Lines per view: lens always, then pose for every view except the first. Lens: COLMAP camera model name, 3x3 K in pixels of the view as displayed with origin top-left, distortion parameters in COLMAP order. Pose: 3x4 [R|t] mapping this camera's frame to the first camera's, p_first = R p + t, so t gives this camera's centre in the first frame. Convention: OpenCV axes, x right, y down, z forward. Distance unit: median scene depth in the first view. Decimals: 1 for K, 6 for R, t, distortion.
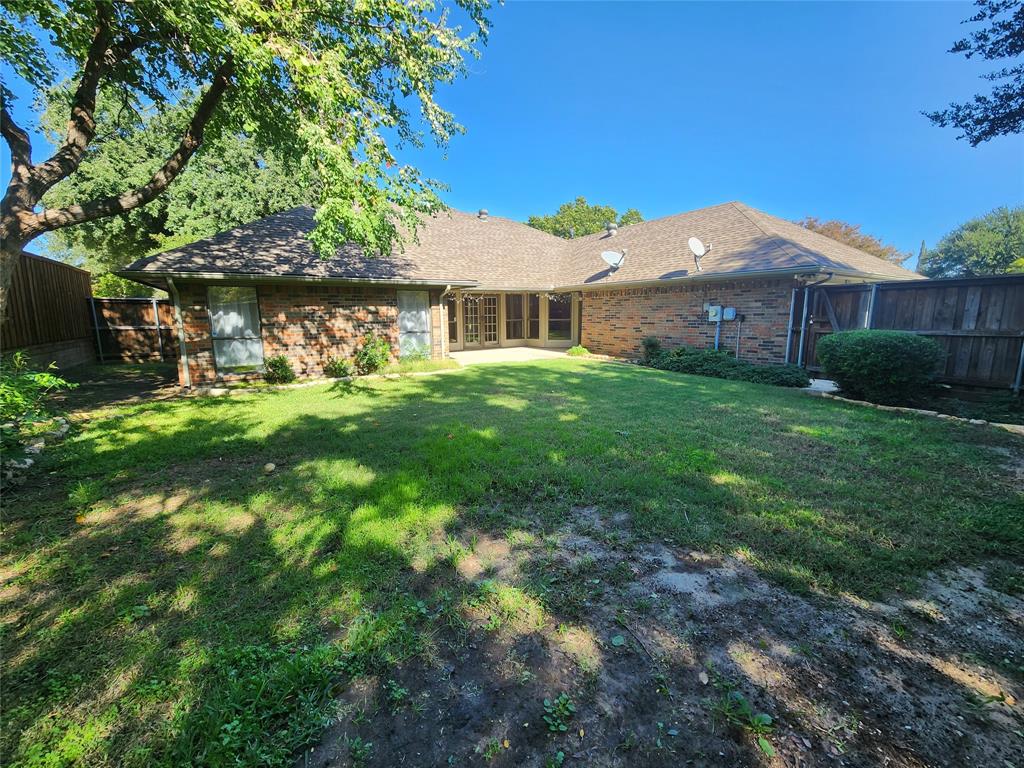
lens RADIAL K [[419.5, 0, 510.6], [0, 419.5, 379.5], [0, 0, 1]] dist [-0.000926, 0.000024]
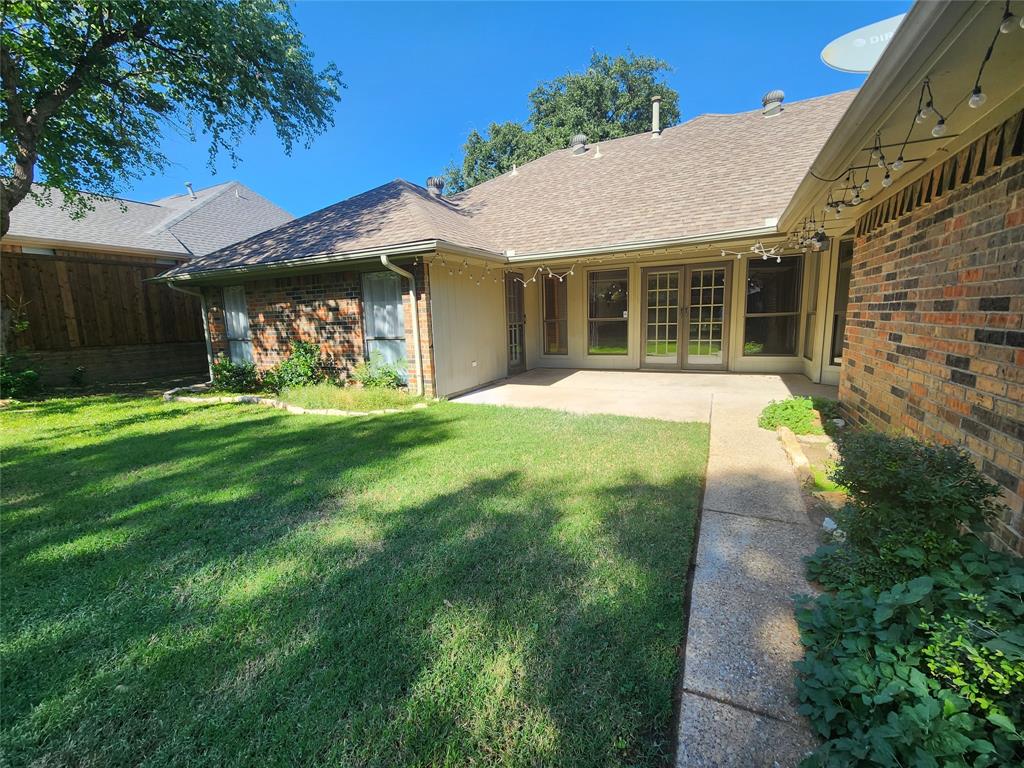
lens RADIAL K [[419.5, 0, 513.2], [0, 419.5, 383.2], [0, 0, 1]] dist [-0.000926, 0.000024]
pose [[0.523478, 0.130661, -0.841961, 0.448195], [-0.107285, 0.990415, 0.086996, -0.134901], [0.845258, 0.044789, 0.532478, 0.916135]]
